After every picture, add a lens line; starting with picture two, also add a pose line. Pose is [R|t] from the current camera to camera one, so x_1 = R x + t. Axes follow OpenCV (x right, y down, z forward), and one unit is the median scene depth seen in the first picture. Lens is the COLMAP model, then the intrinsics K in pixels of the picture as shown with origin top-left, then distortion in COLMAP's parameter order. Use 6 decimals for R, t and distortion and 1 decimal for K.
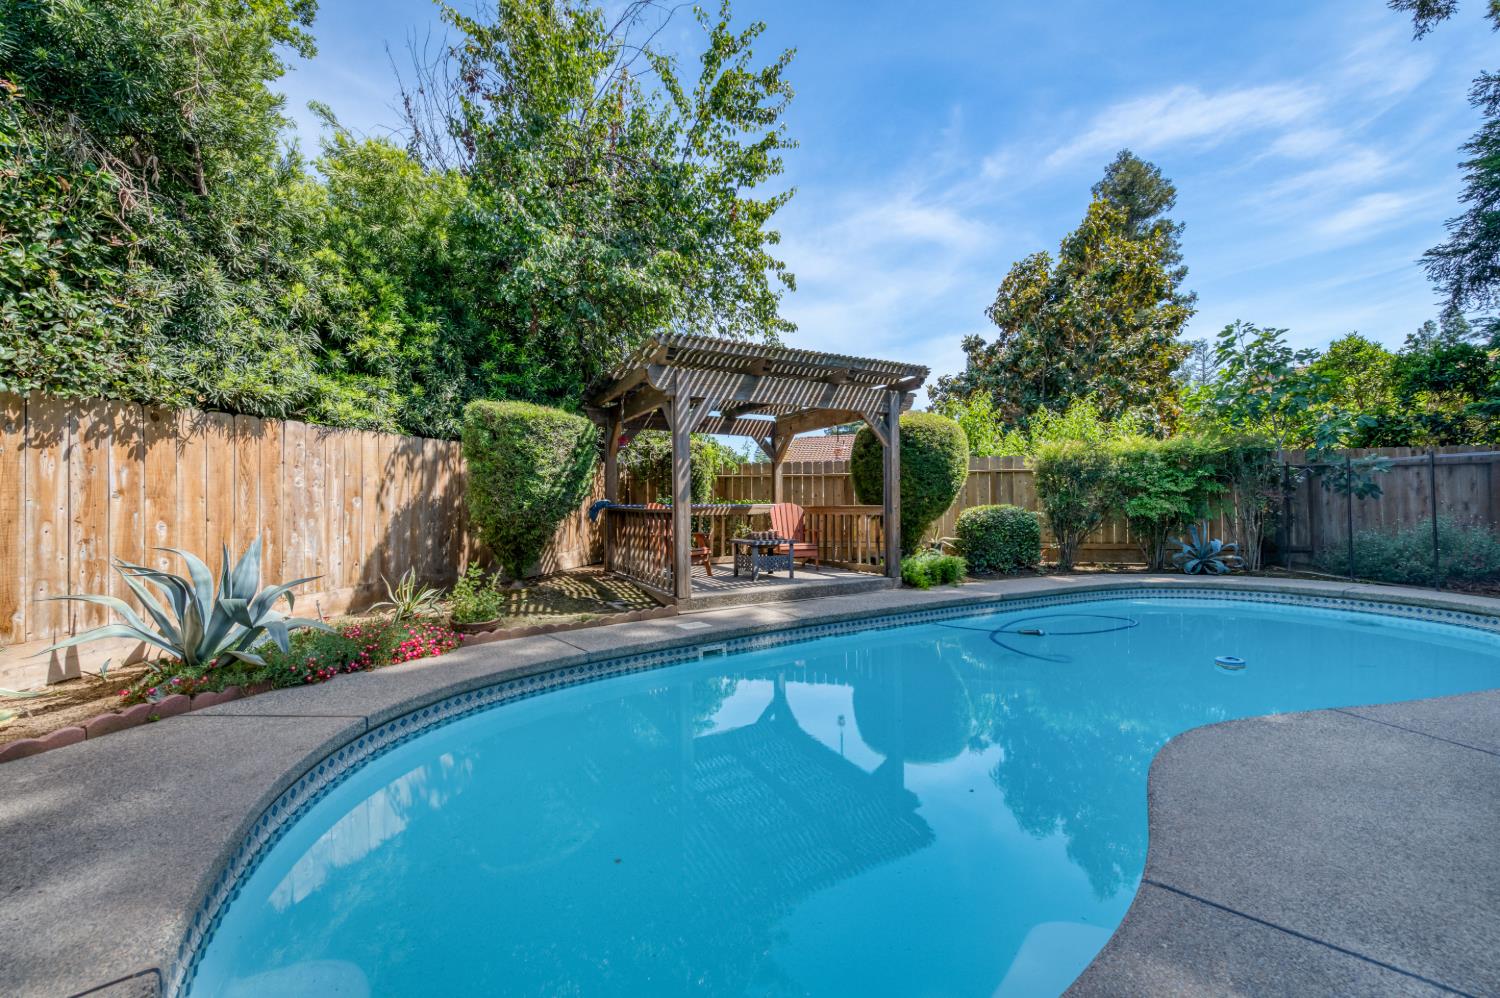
lens RADIAL K [[592.2, 0, 750.1], [0, 592.2, 505.8], [0, 0, 1]] dist [0.000535, -0.000577]
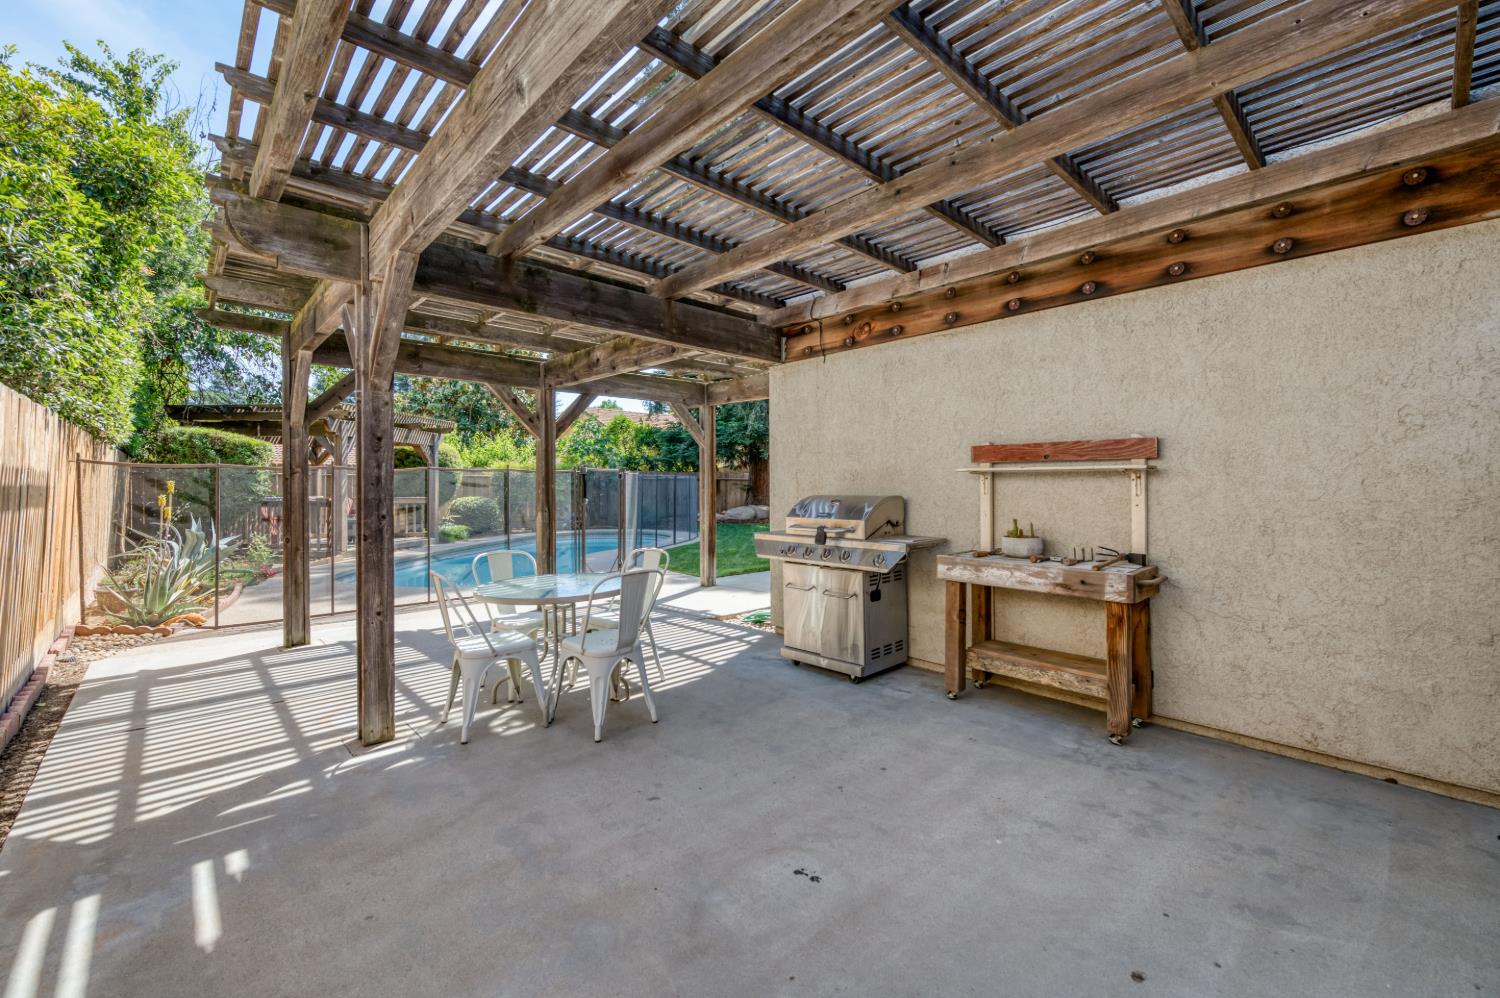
lens RADIAL K [[633.7, 0, 750.0], [0, 633.7, 499.0], [0, 0, 1]] dist [-0.002258, -0.000231]
pose [[0.552204, -0.004712, 0.833696, -1.095456], [0.002249, 0.999989, 0.004162, -0.002375], [-0.833706, -0.000423, 0.552209, -1.128168]]
